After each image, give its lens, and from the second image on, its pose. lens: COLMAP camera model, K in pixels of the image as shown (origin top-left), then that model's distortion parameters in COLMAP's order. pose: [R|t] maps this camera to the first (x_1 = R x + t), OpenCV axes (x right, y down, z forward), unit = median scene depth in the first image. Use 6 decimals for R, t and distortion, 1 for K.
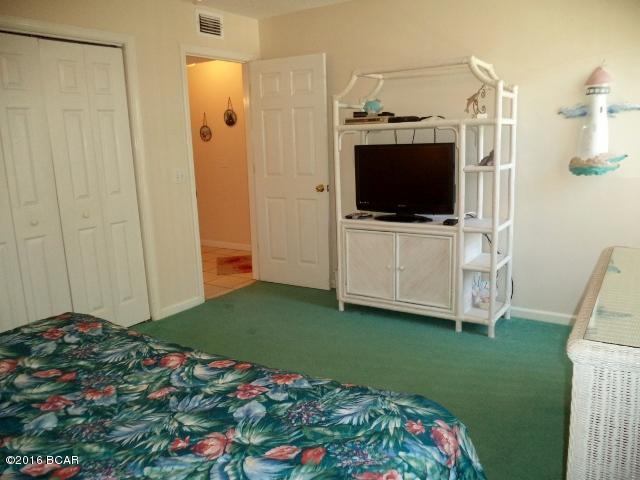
lens RADIAL K [[507.5, 0, 319.7], [0, 507.5, 239.2], [0, 0, 1]] dist [-0.046435, -0.003669]
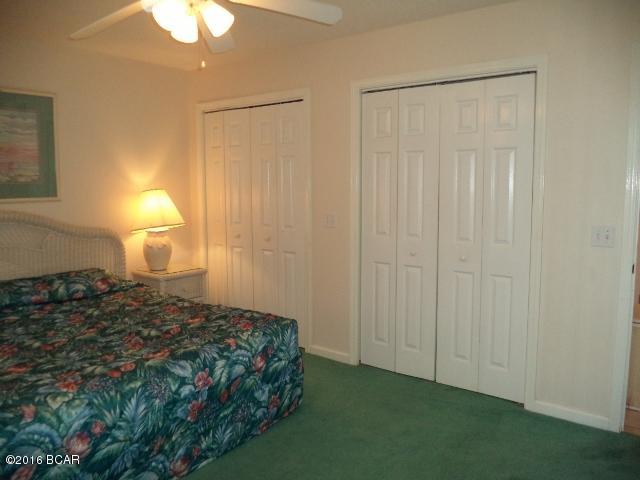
lens RADIAL K [[507.5, 0, 319.5], [0, 507.5, 240.1], [0, 0, 1]] dist [-0.046435, -0.003669]
pose [[-0.040532, 0.125251, -0.991297, 0.479865], [-0.201499, 0.970704, 0.130888, -0.149185], [0.978650, 0.205051, -0.014106, 0.722804]]
